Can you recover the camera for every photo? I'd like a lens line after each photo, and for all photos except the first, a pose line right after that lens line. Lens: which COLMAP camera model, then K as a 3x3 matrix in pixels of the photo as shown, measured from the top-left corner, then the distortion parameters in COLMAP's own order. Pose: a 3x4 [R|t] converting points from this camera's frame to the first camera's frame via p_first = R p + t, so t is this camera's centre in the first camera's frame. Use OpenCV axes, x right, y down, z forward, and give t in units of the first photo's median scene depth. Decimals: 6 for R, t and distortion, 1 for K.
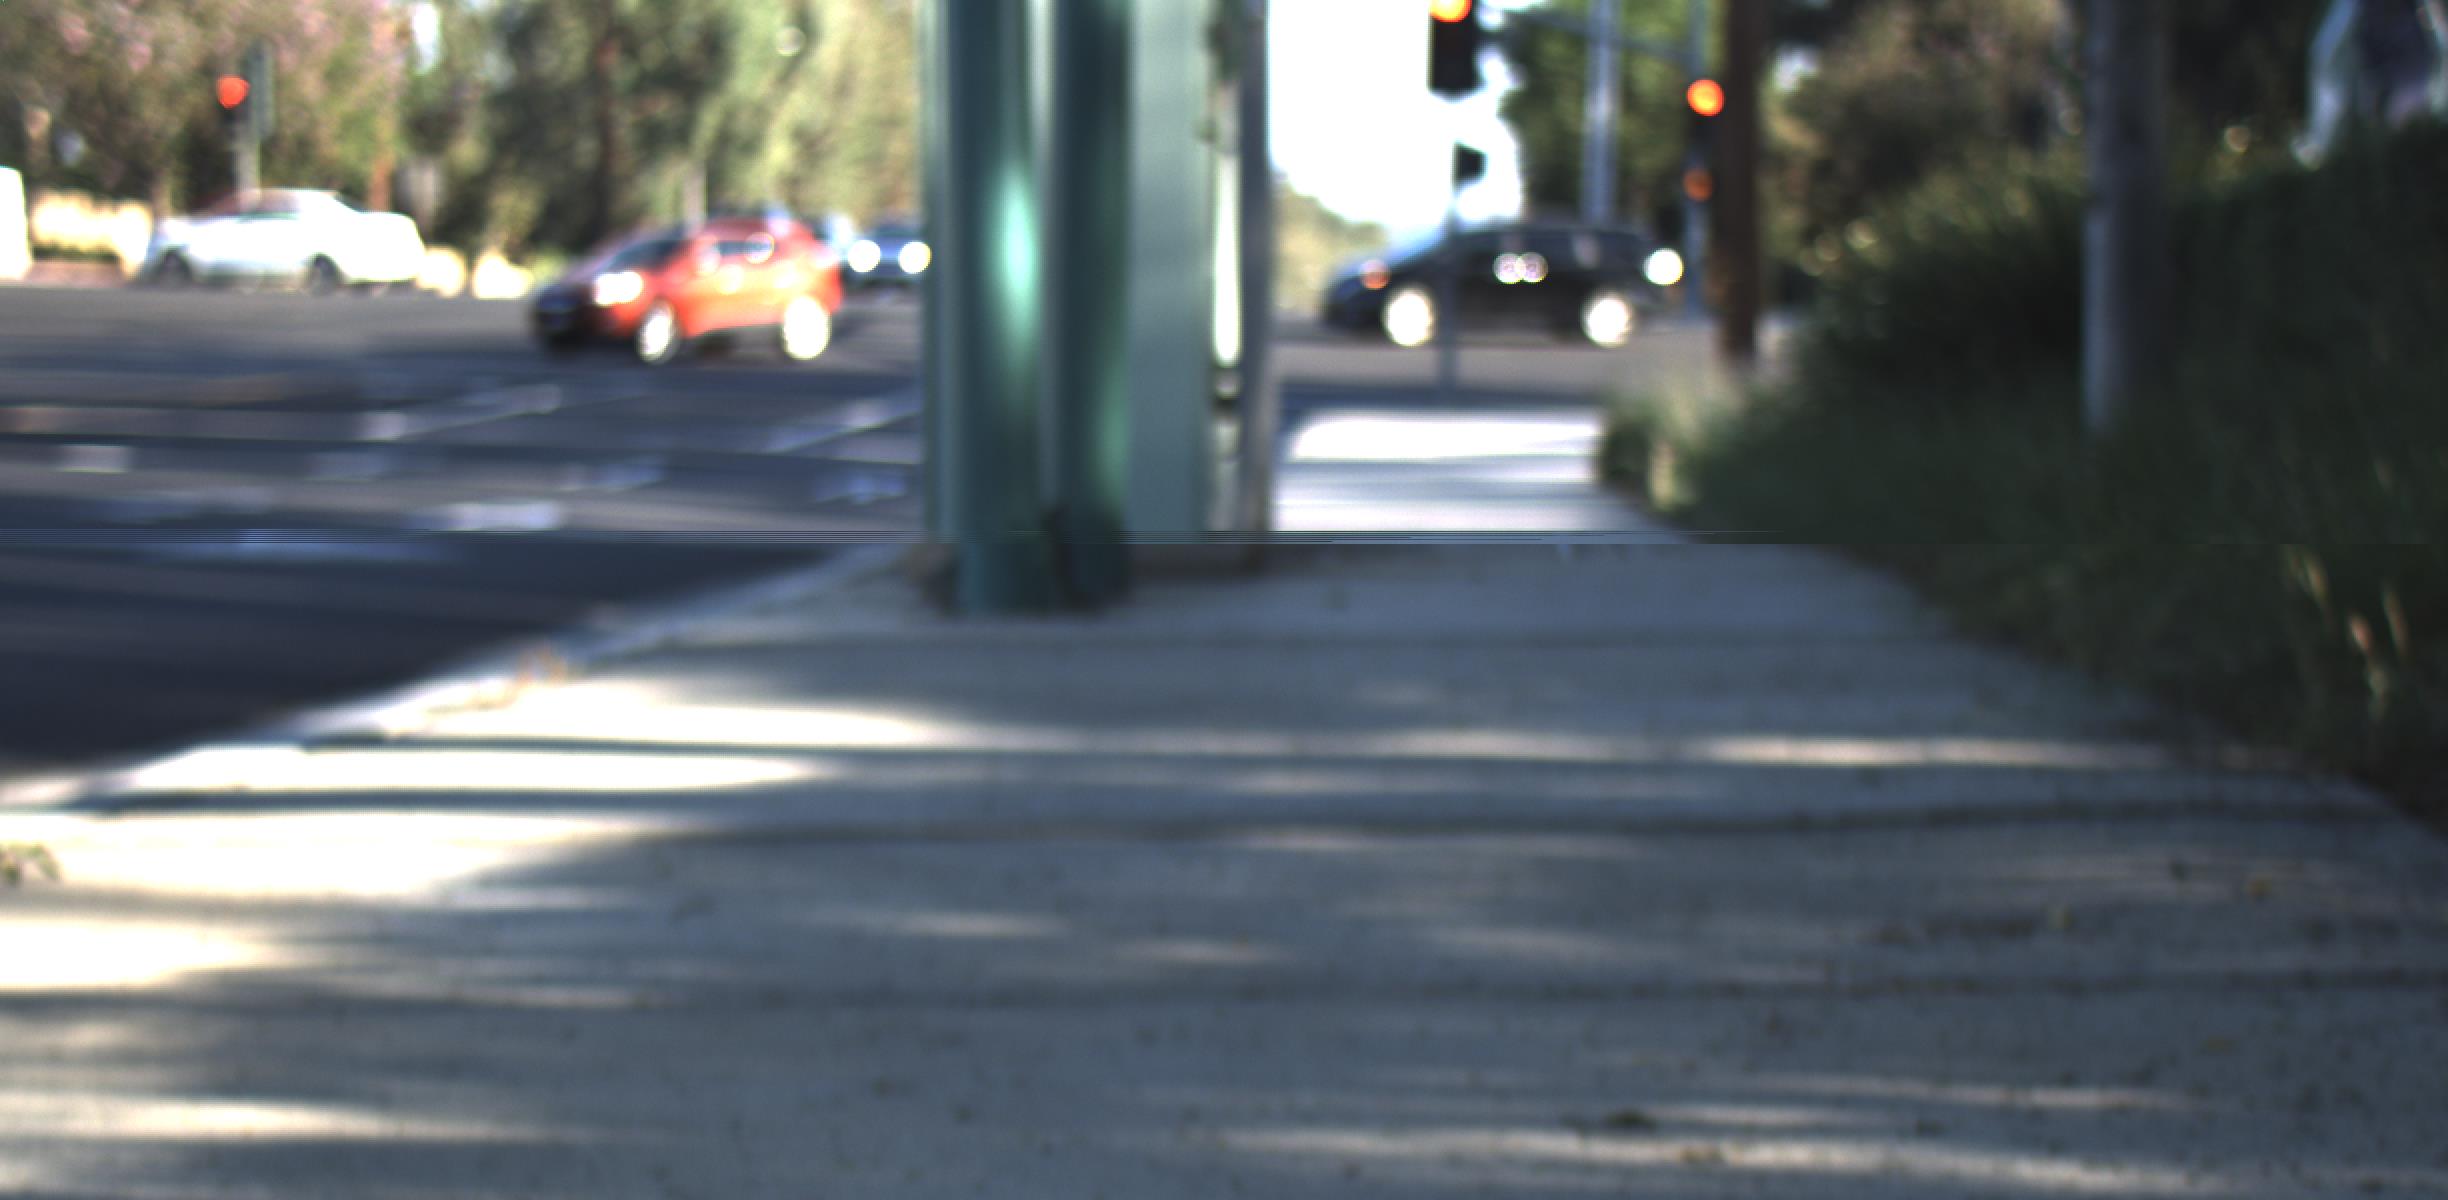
lens RADIAL K [[4684.8, 0, 1221.4], [0, 4684.8, 609.1], [0, 0, 1]] dist [-0.032300, 0.975475]
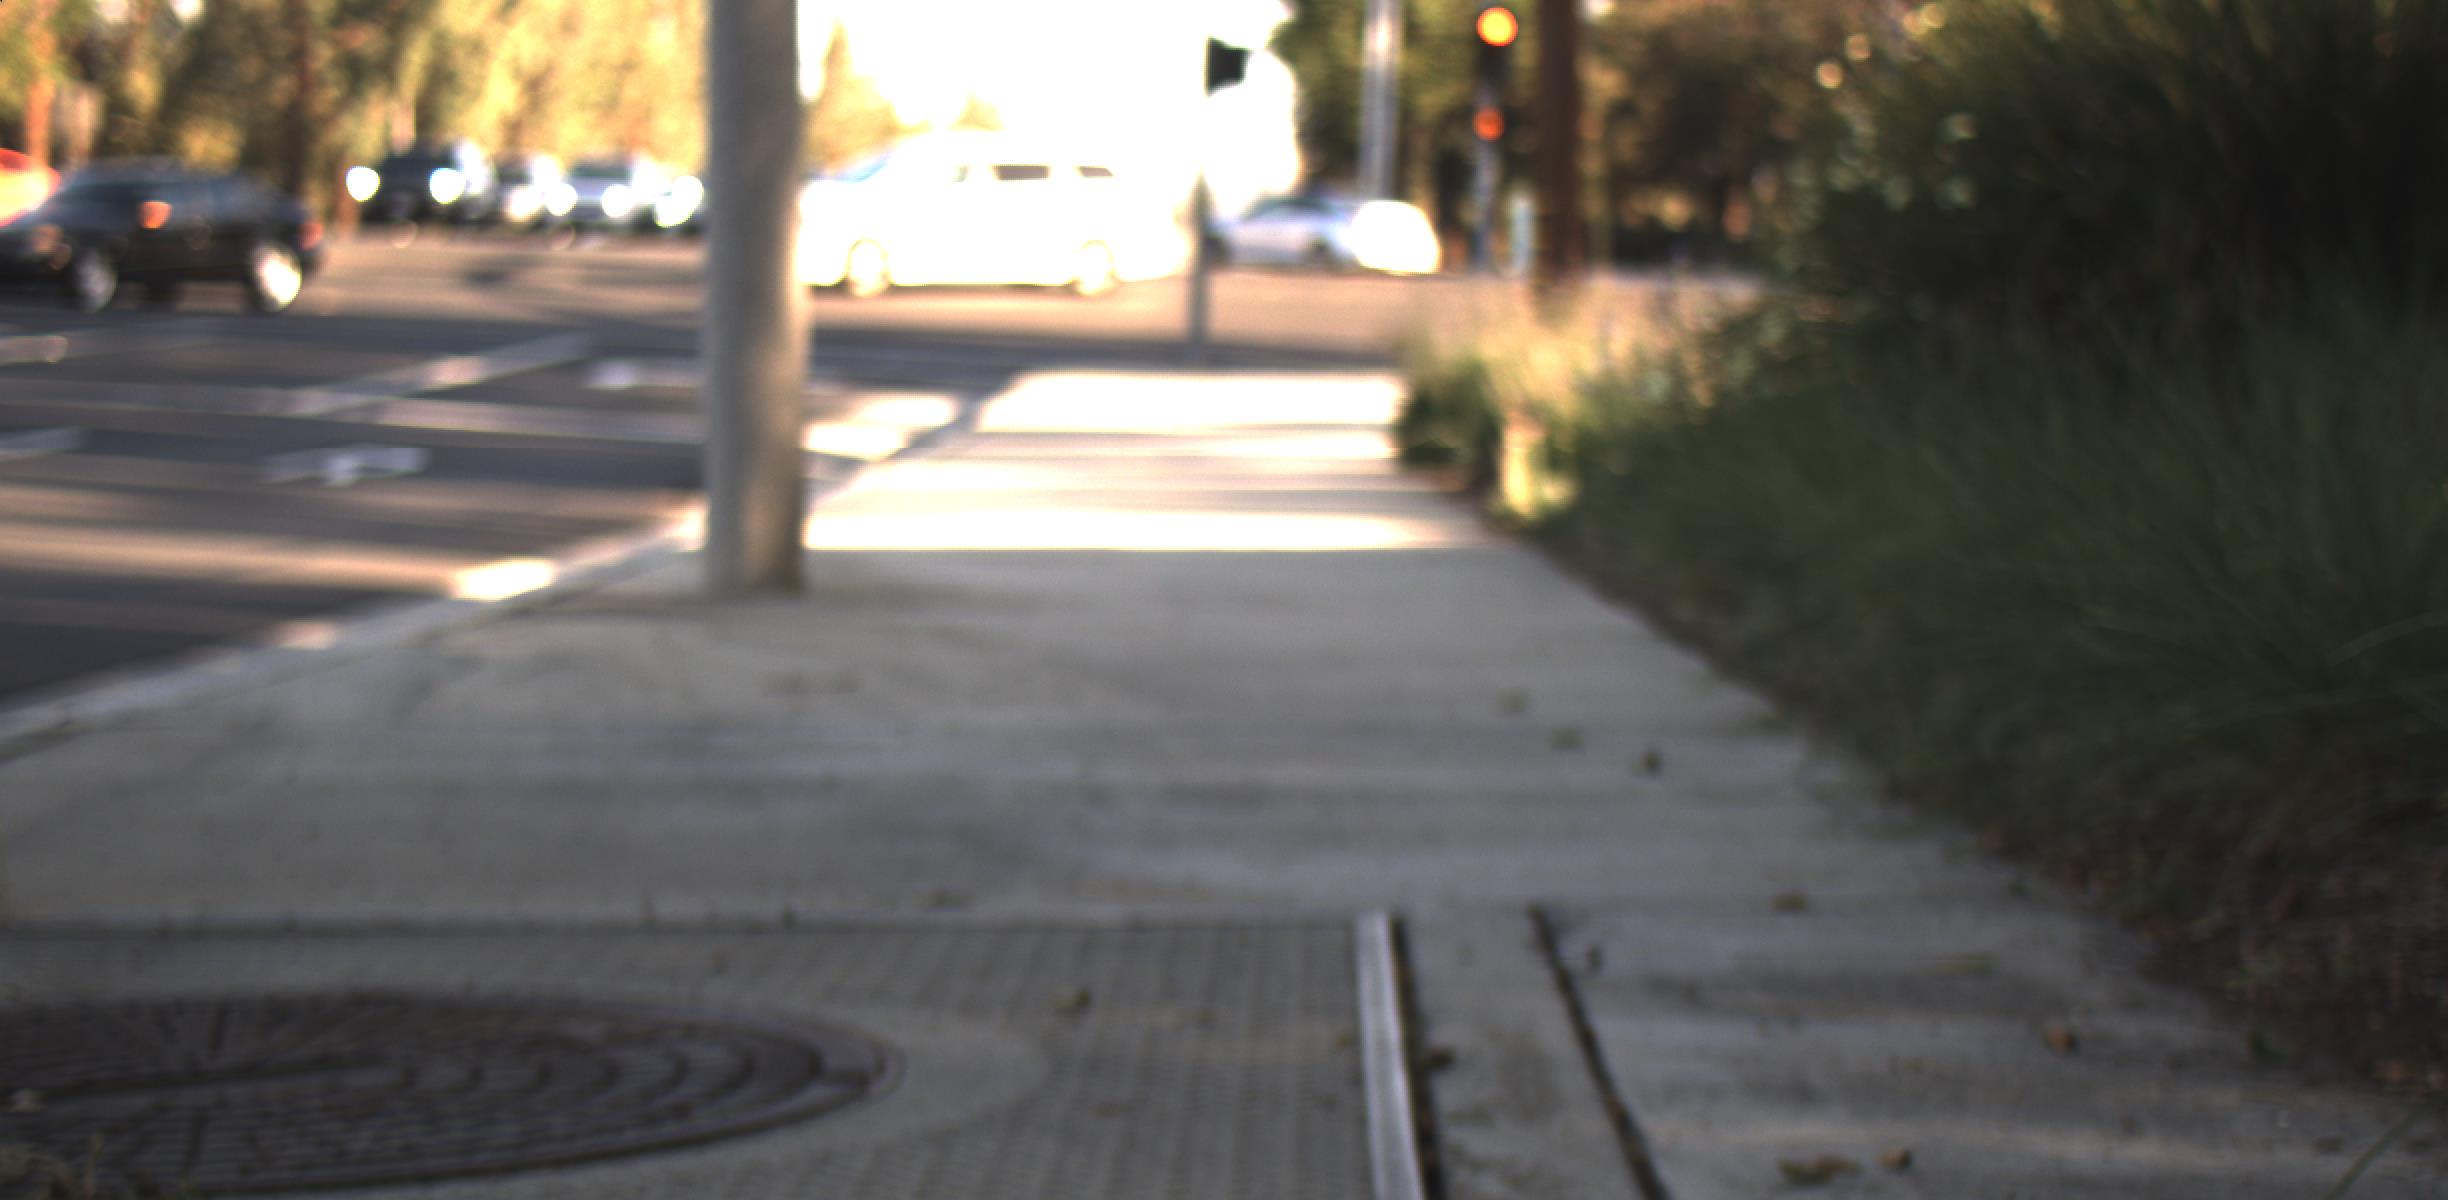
lens RADIAL K [[4684.8, 0, 1221.4], [0, 4684.8, 609.1], [0, 0, 1]] dist [-0.032300, 0.975475]
pose [[0.998788, 0.004602, 0.049002, 0.006453], [-0.004954, 0.999963, 0.007075, -0.003440], [-0.048968, -0.007309, 0.998774, 0.096122]]
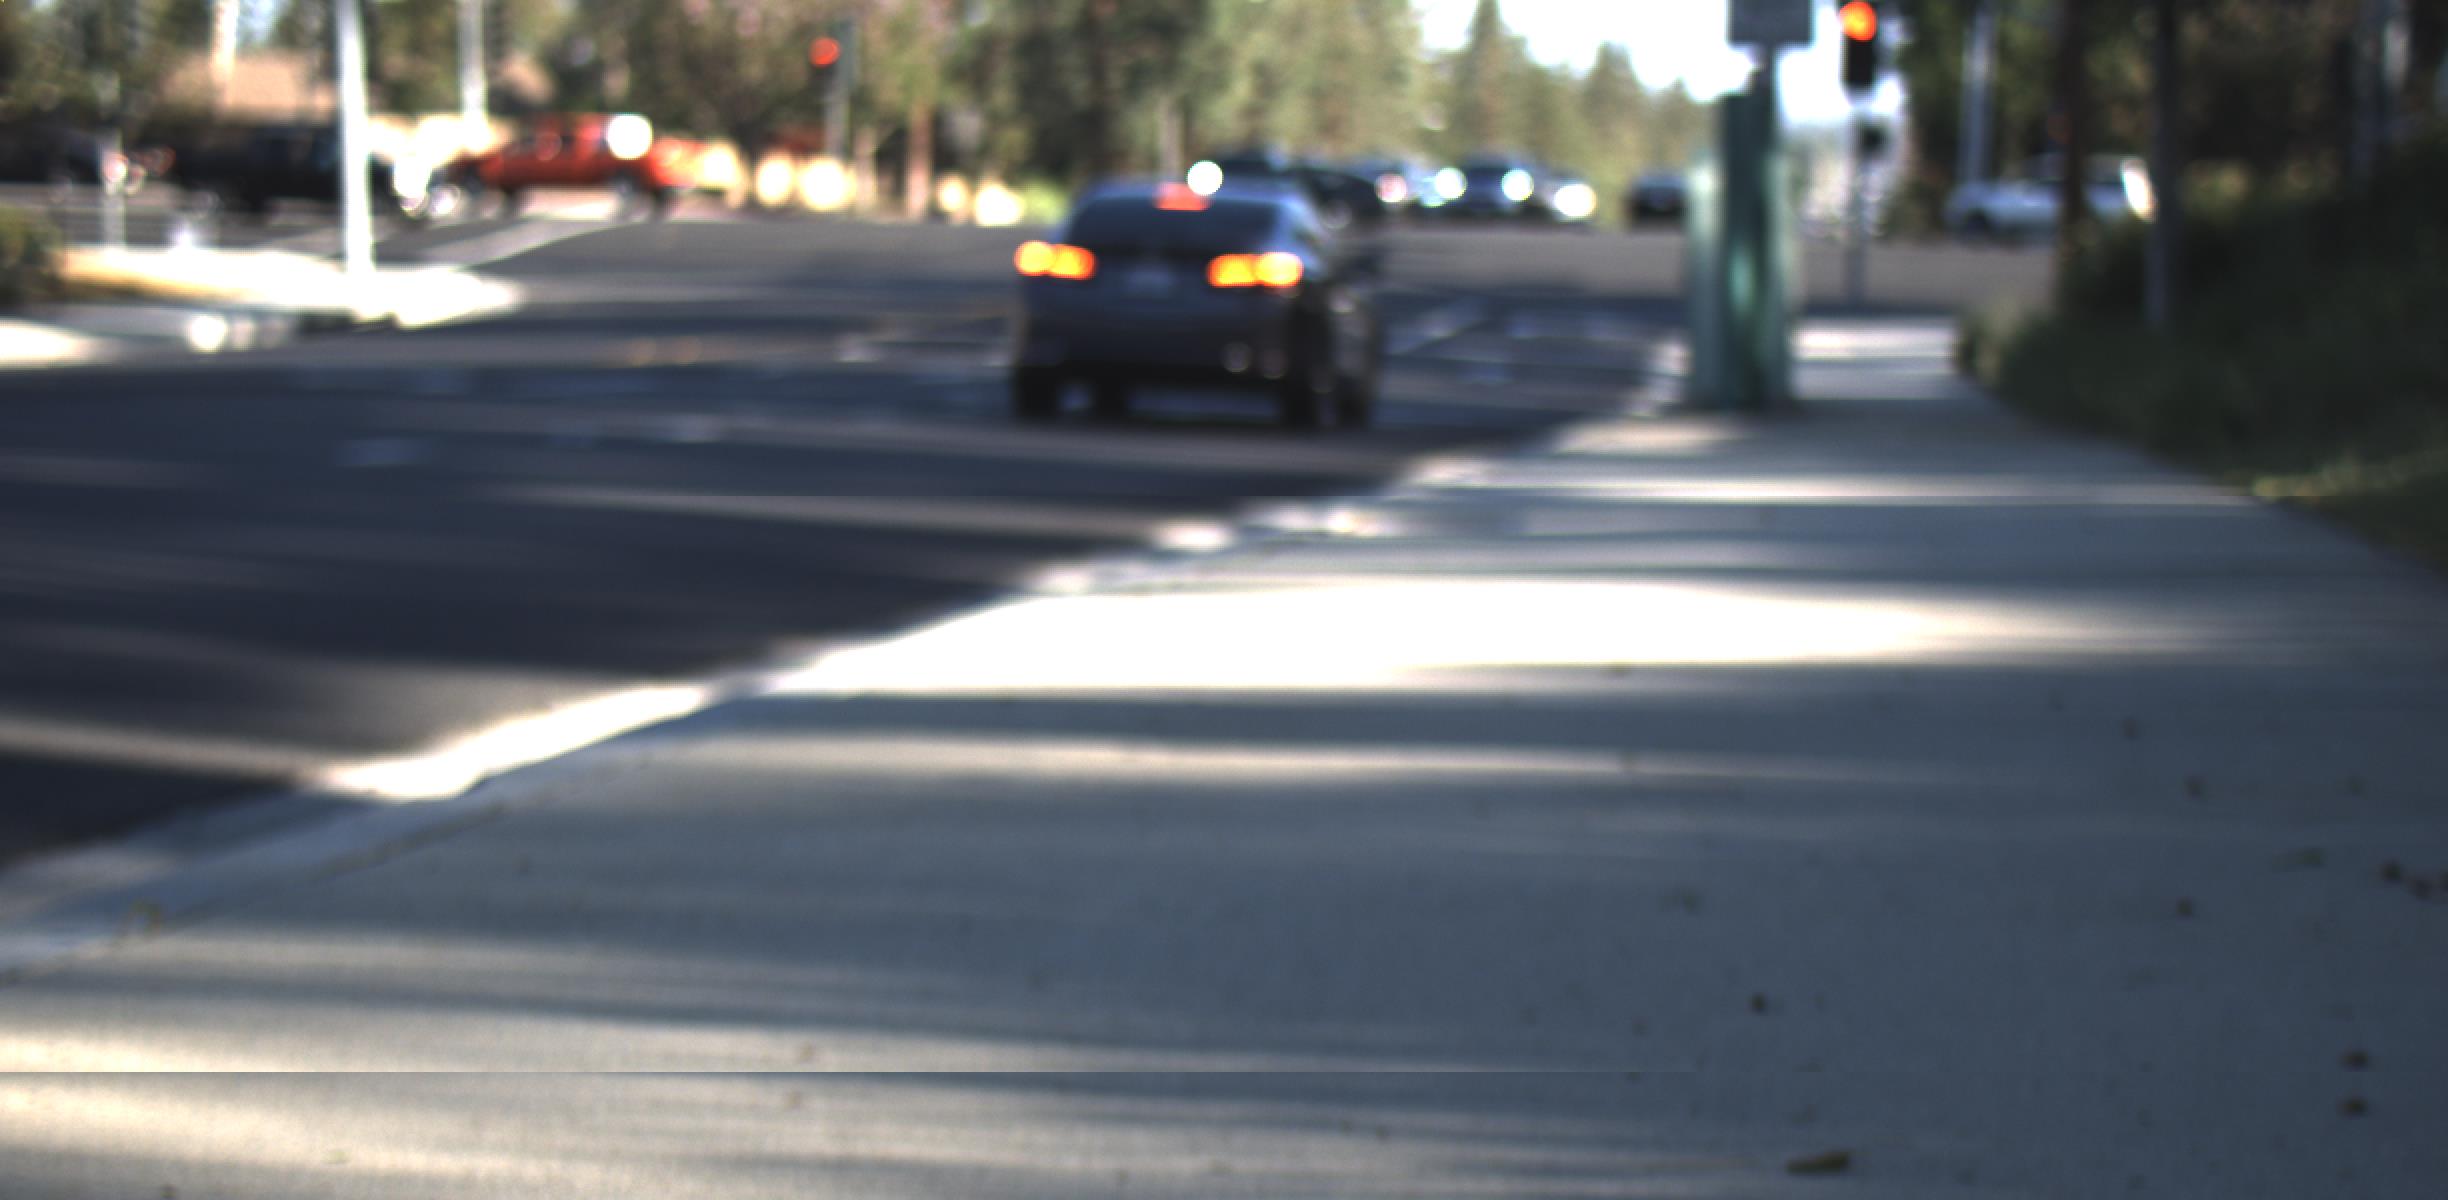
lens RADIAL K [[4667.3, 0, 1264.5], [0, 4667.3, 601.0], [0, 0, 1]] dist [-0.041815, 0.384916]
pose [[0.997305, 0.002923, -0.073306, -0.011491], [-0.001547, 0.999822, 0.018824, 0.006839], [0.073348, -0.018660, 0.997132, -0.181302]]
